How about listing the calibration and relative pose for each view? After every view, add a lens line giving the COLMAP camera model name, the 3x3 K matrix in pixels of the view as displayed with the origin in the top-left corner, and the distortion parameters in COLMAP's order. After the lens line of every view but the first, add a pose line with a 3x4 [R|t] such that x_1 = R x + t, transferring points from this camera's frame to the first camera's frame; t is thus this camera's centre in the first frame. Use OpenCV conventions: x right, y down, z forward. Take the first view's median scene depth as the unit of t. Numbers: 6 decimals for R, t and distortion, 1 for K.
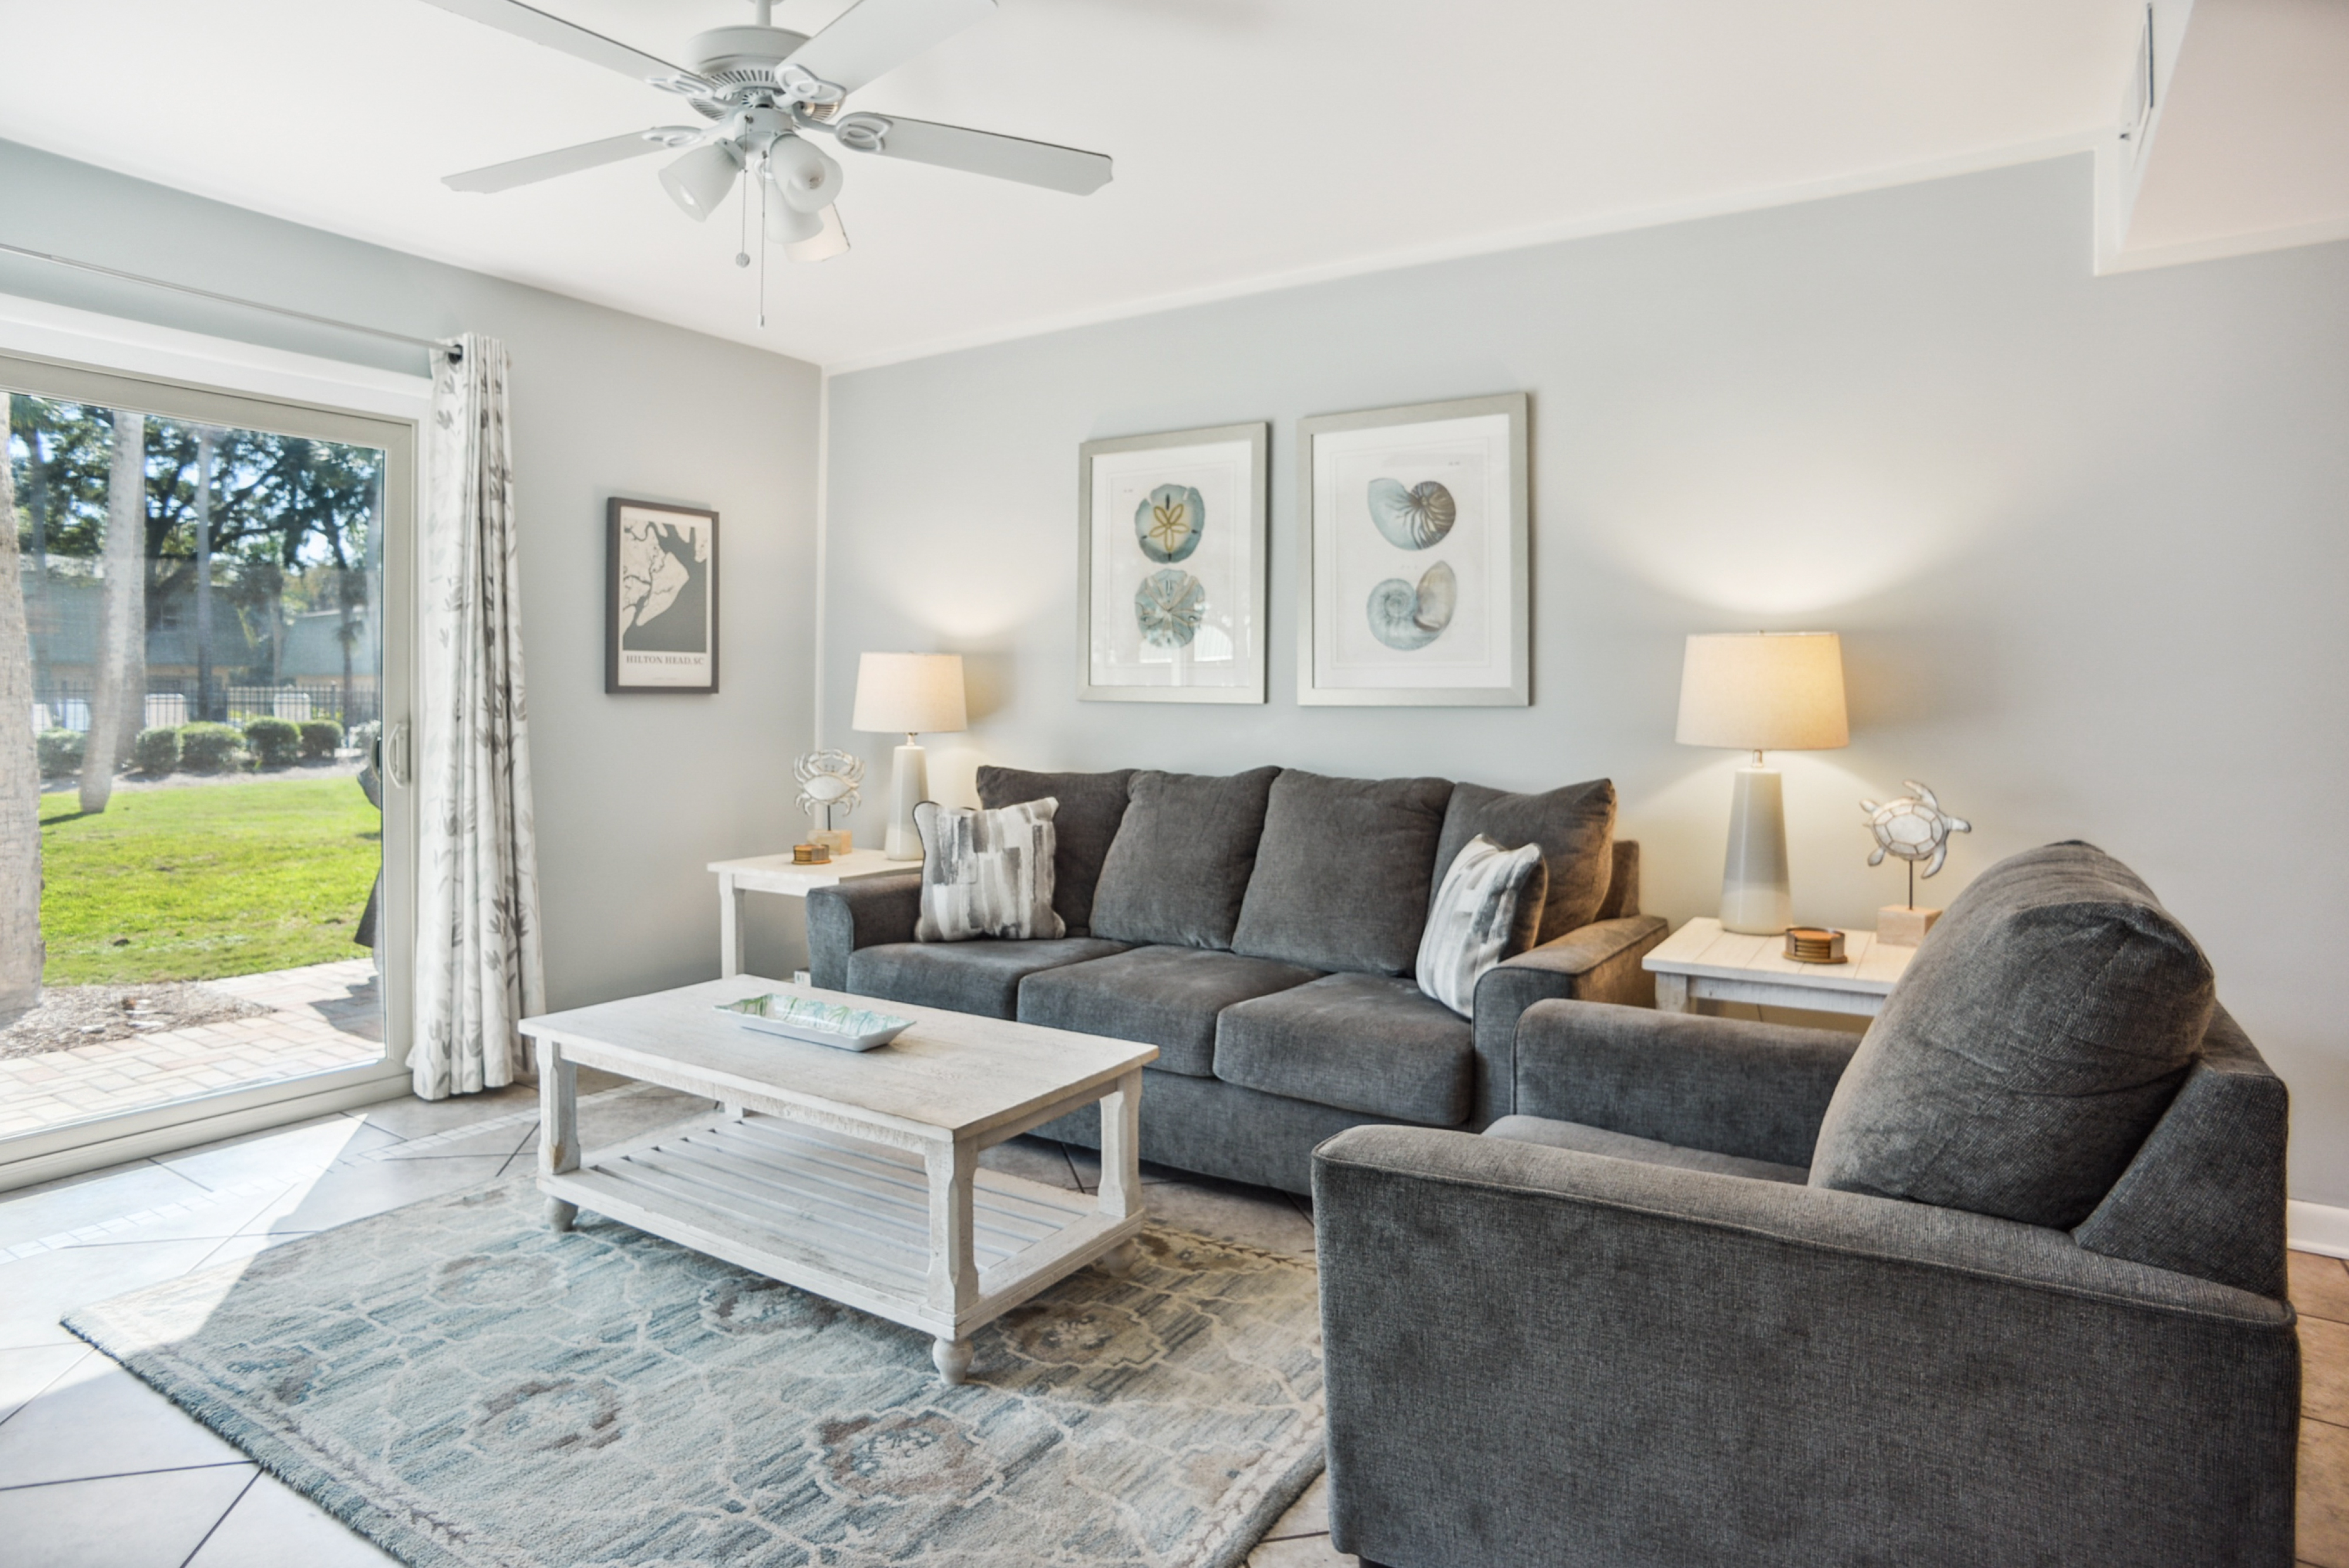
lens RADIAL K [[1337.4, 0, 1176.6], [0, 1337.4, 706.5], [0, 0, 1]] dist [-0.124702, 0.070290]
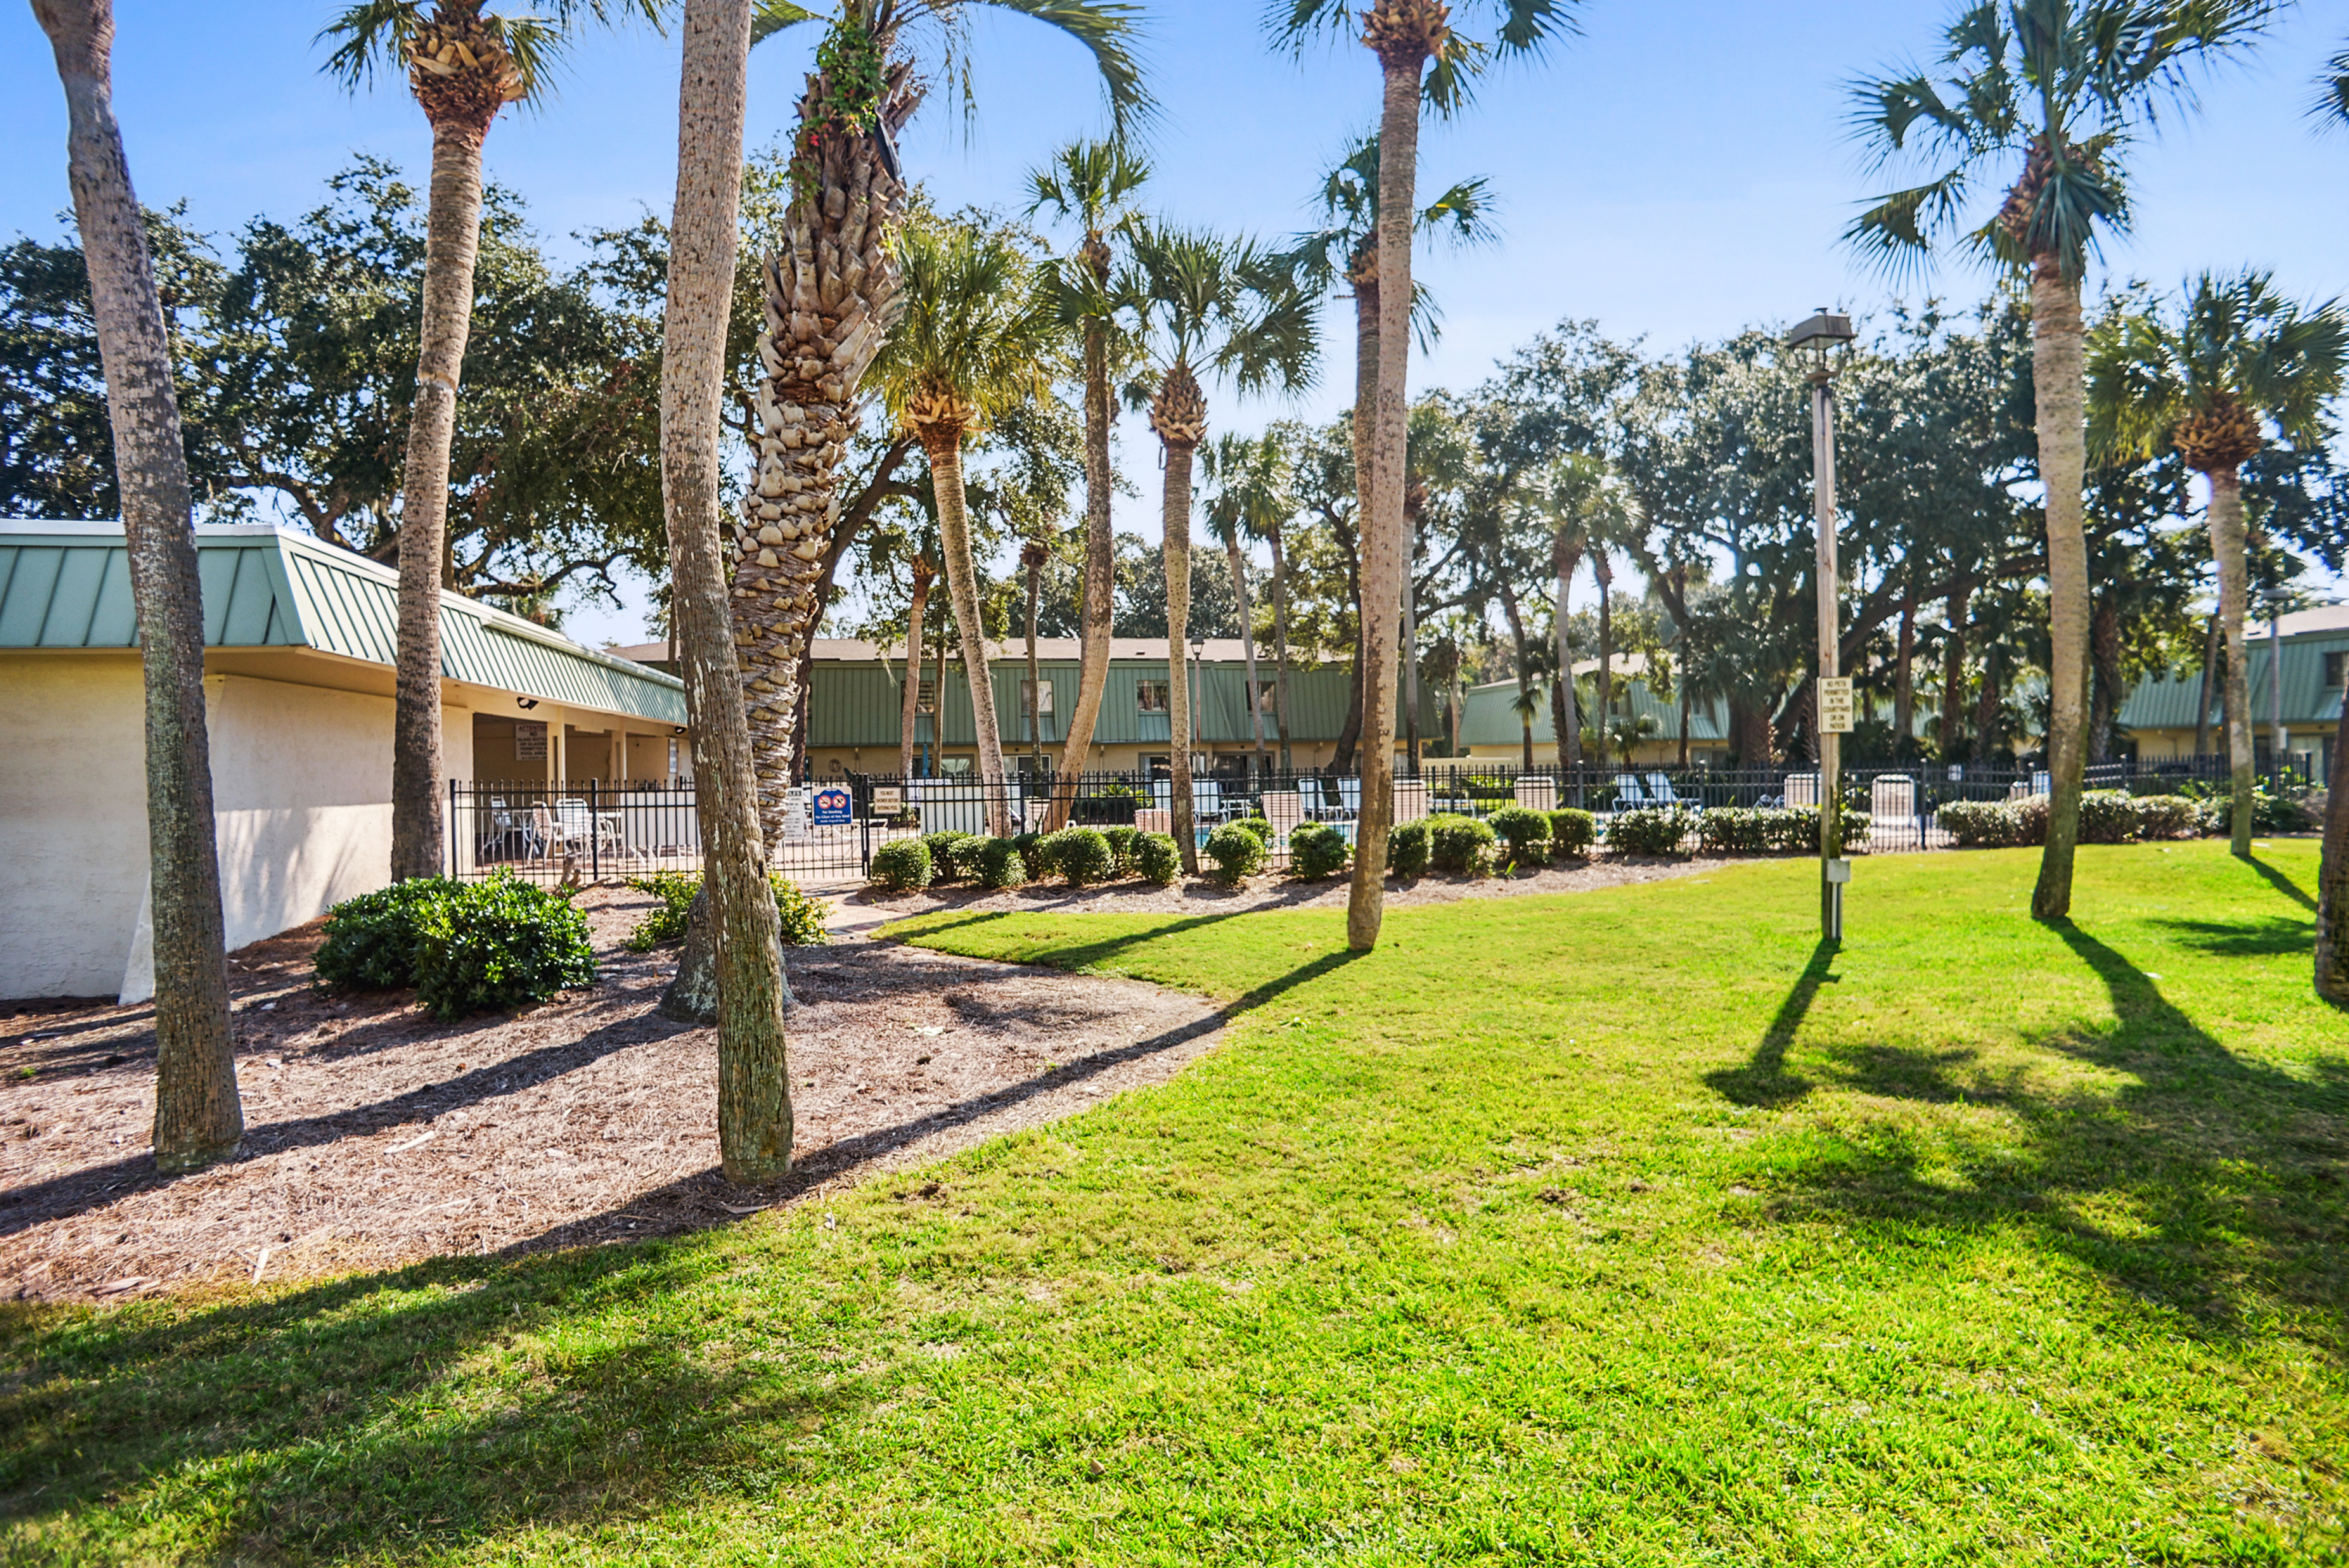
lens RADIAL K [[1288.7, 0, 1161.7], [0, 1288.7, 741.5], [0, 0, 1]] dist [-0.103553, 0.057344]
pose [[0.682862, -0.027473, -0.730031, -0.144158], [0.014231, 0.999603, -0.024306, -0.008917], [0.730409, 0.006208, 0.682982, 0.148881]]
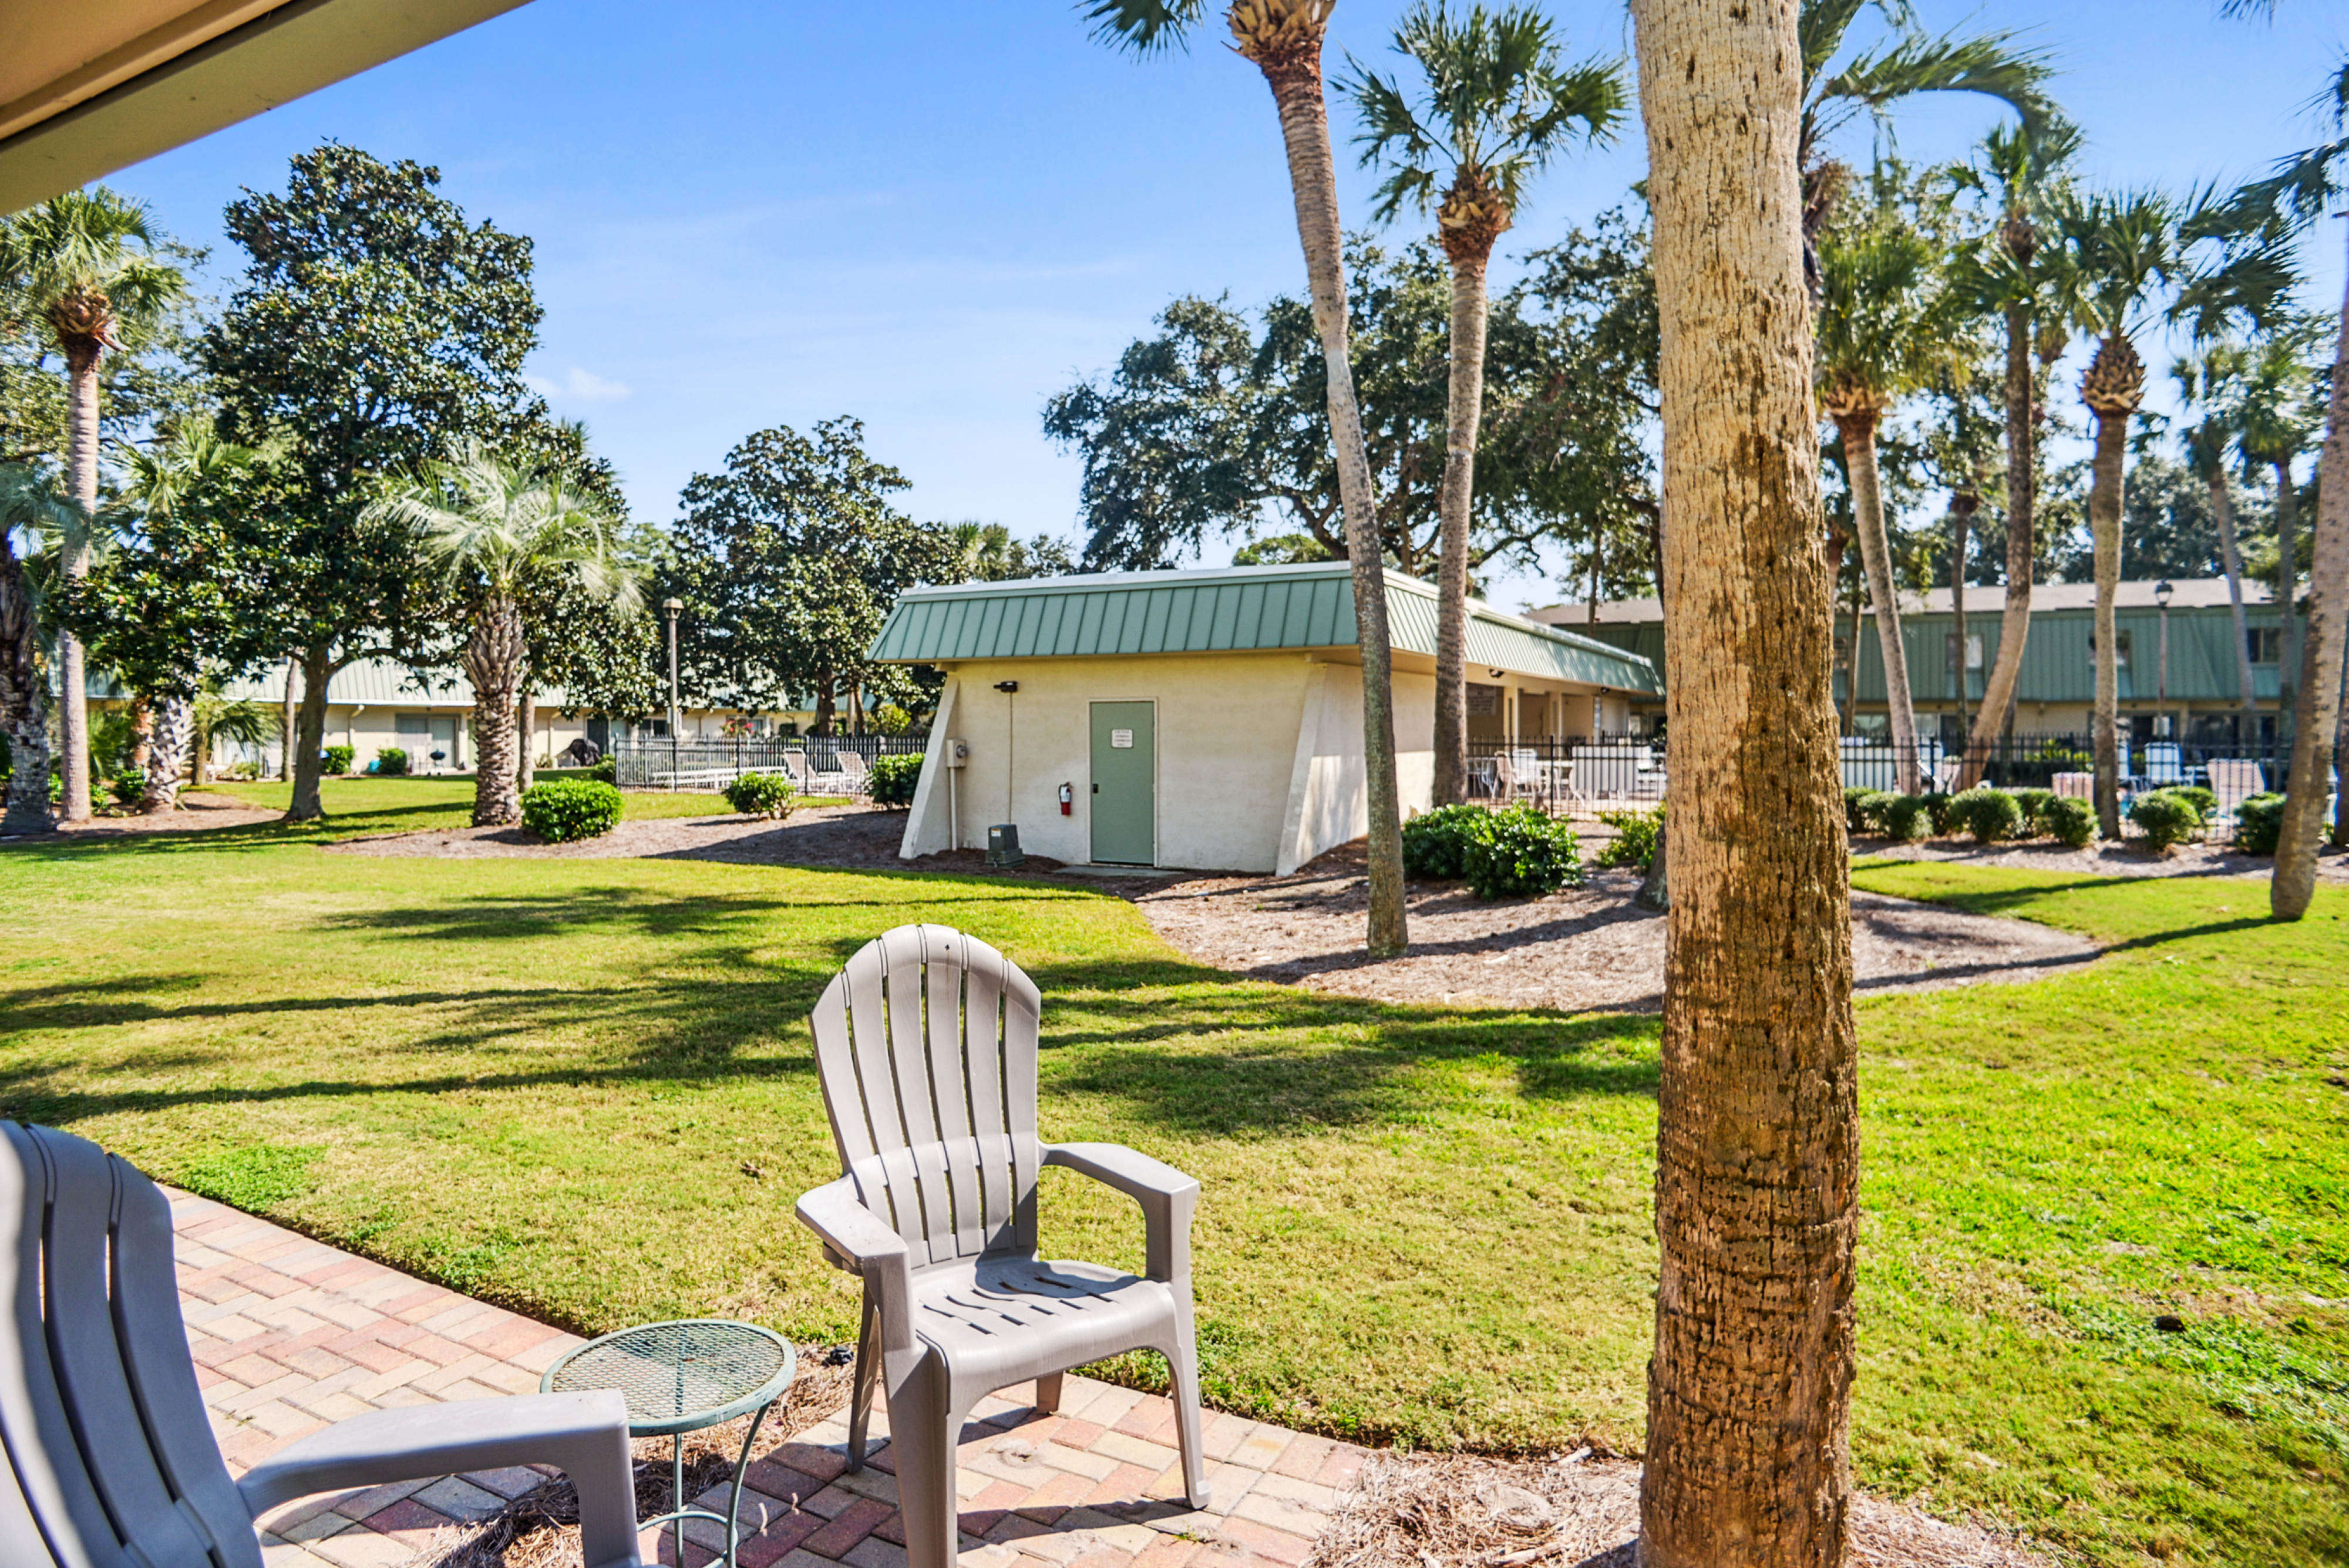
lens RADIAL K [[1297.5, 0, 1181.4], [0, 1297.5, 766.8], [0, 0, 1]] dist [-0.117388, 0.065745]
pose [[0.090881, 0.029943, -0.995411, -0.064490], [-0.000579, 0.999549, 0.030015, -0.012018], [0.995862, -0.002151, 0.090857, 0.097363]]
